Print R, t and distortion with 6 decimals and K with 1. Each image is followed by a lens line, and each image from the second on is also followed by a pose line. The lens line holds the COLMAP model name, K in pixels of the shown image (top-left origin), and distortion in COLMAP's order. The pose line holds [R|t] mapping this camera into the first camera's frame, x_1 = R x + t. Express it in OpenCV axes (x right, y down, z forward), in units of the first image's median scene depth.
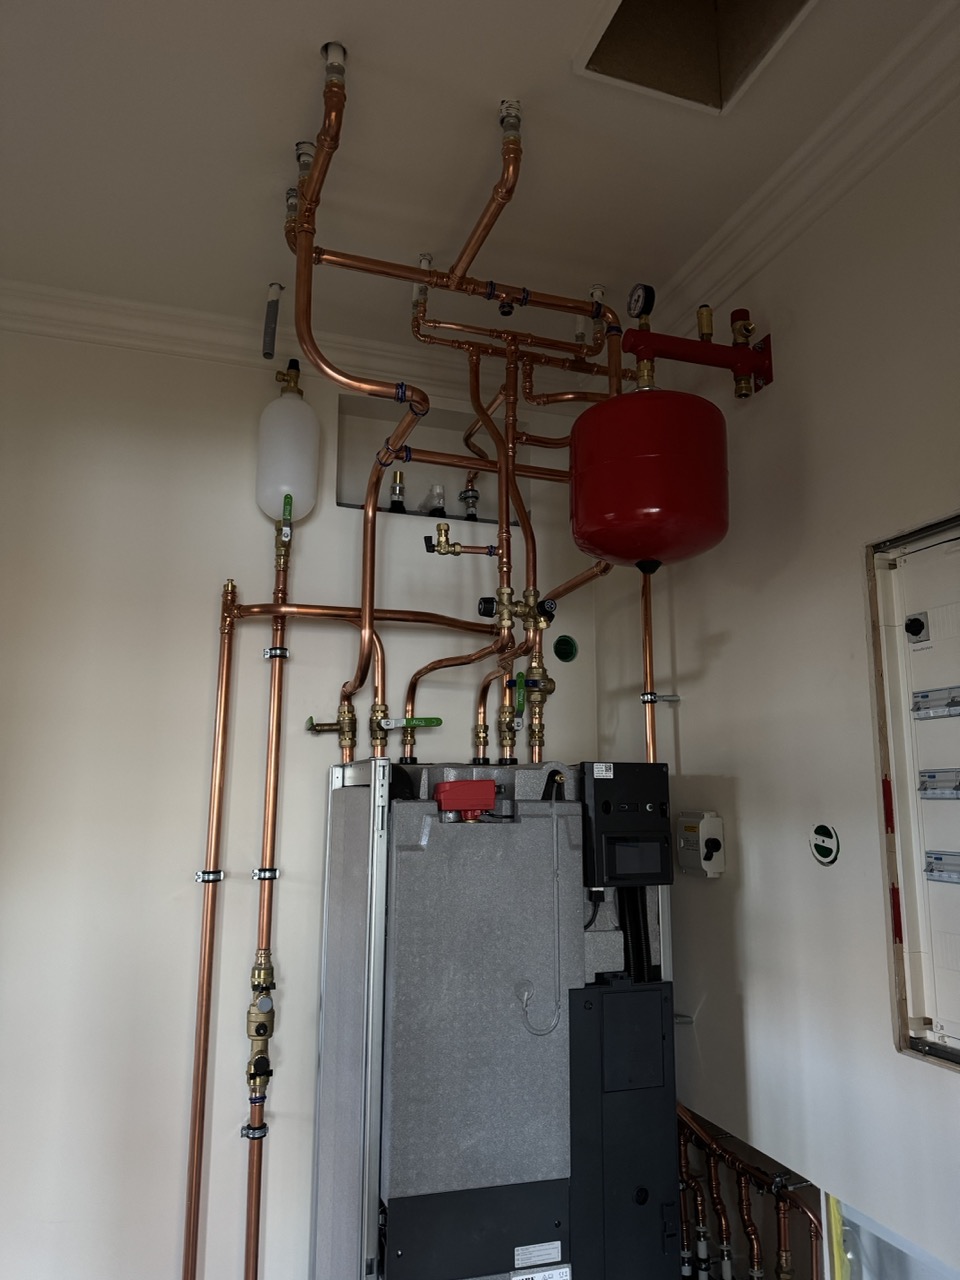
lens RADIAL K [[900.1, 0, 478.3], [0, 900.1, 640.8], [0, 0, 1]] dist [0.008094, -0.013091]
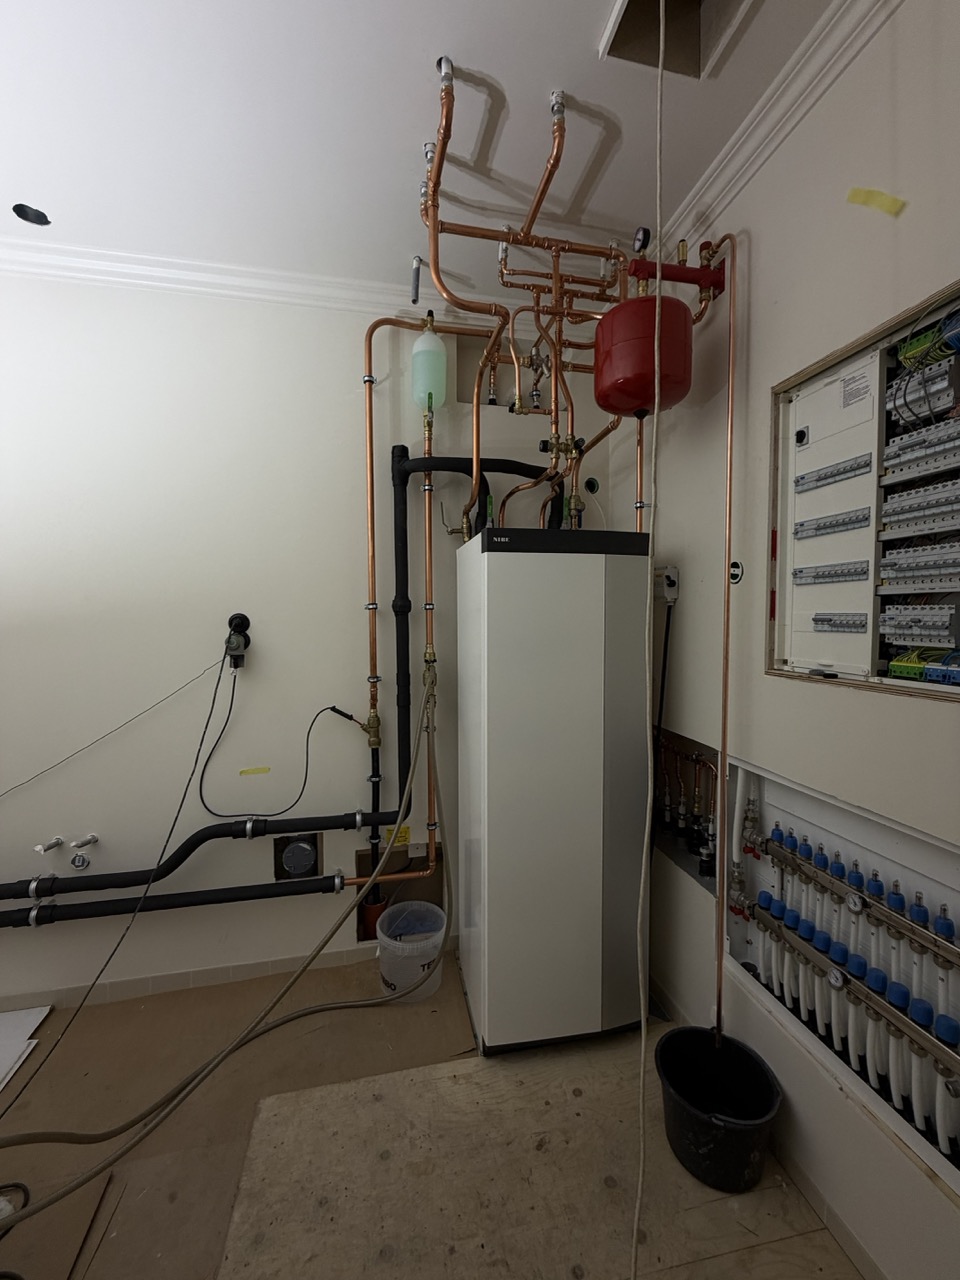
lens RADIAL K [[508.6, 0, 478.9], [0, 508.6, 639.0], [0, 0, 1]] dist [-0.002856, 0.000160]
pose [[0.992001, -0.002032, -0.126212, 0.007342], [0.029286, 0.976292, 0.214466, 0.112065], [0.122784, -0.216447, 0.968543, -0.058788]]
